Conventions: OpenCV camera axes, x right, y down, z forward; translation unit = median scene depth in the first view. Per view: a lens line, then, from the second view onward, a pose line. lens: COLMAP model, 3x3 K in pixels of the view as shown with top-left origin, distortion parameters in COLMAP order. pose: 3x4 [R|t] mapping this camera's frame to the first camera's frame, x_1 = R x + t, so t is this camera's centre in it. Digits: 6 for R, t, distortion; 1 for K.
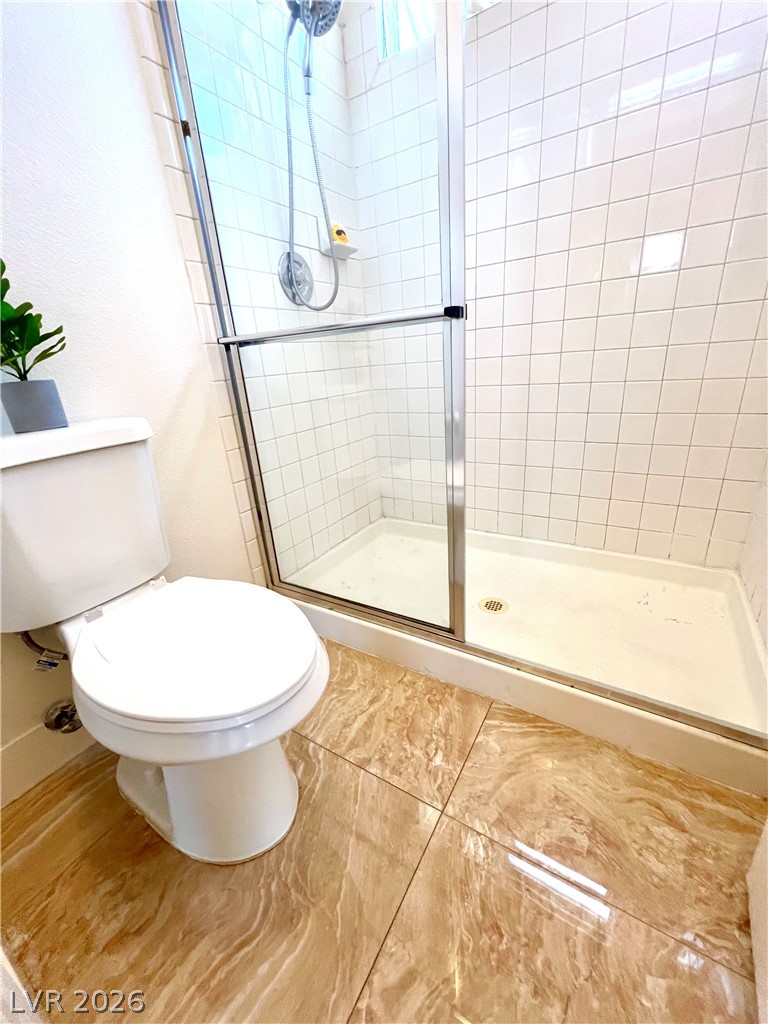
lens RADIAL K [[415.7, 0, 384.0], [0, 415.7, 512.0], [0, 0, 1]] dist [0.003747, 0.000224]
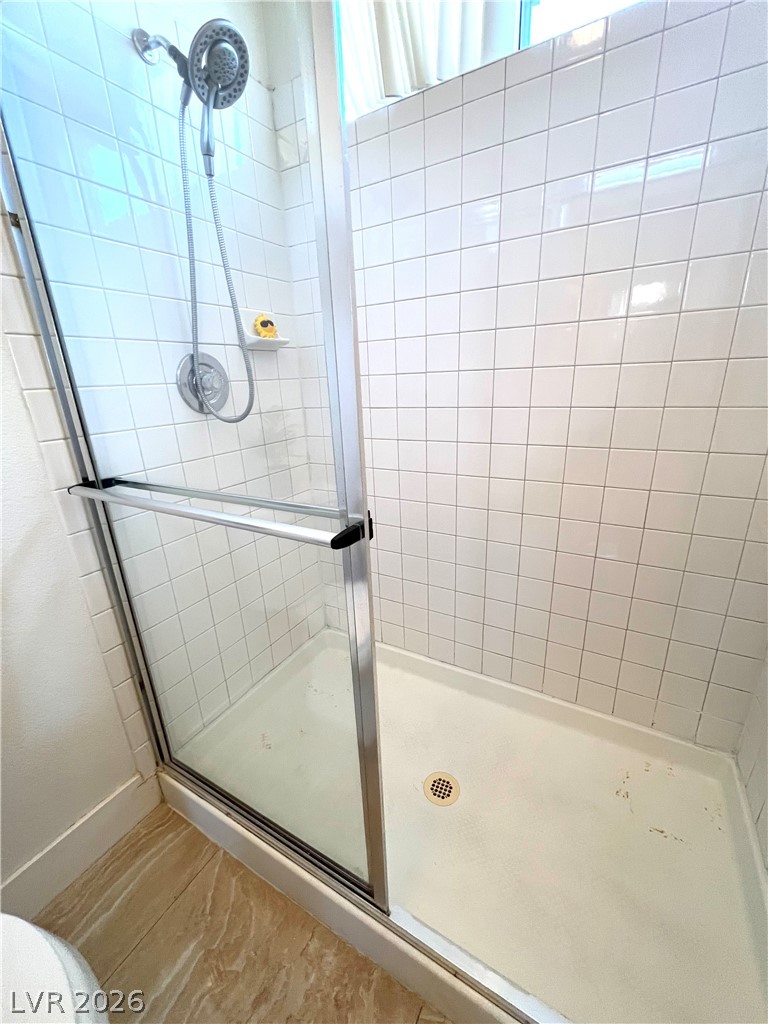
lens RADIAL K [[415.7, 0, 384.0], [0, 415.7, 512.0], [0, 0, 1]] dist [0.003747, 0.000224]
pose [[0.999038, 0.018155, 0.039928, 0.118657], [-0.016596, 0.999100, -0.039043, -0.297758], [-0.040601, 0.038343, 0.998439, 0.191870]]
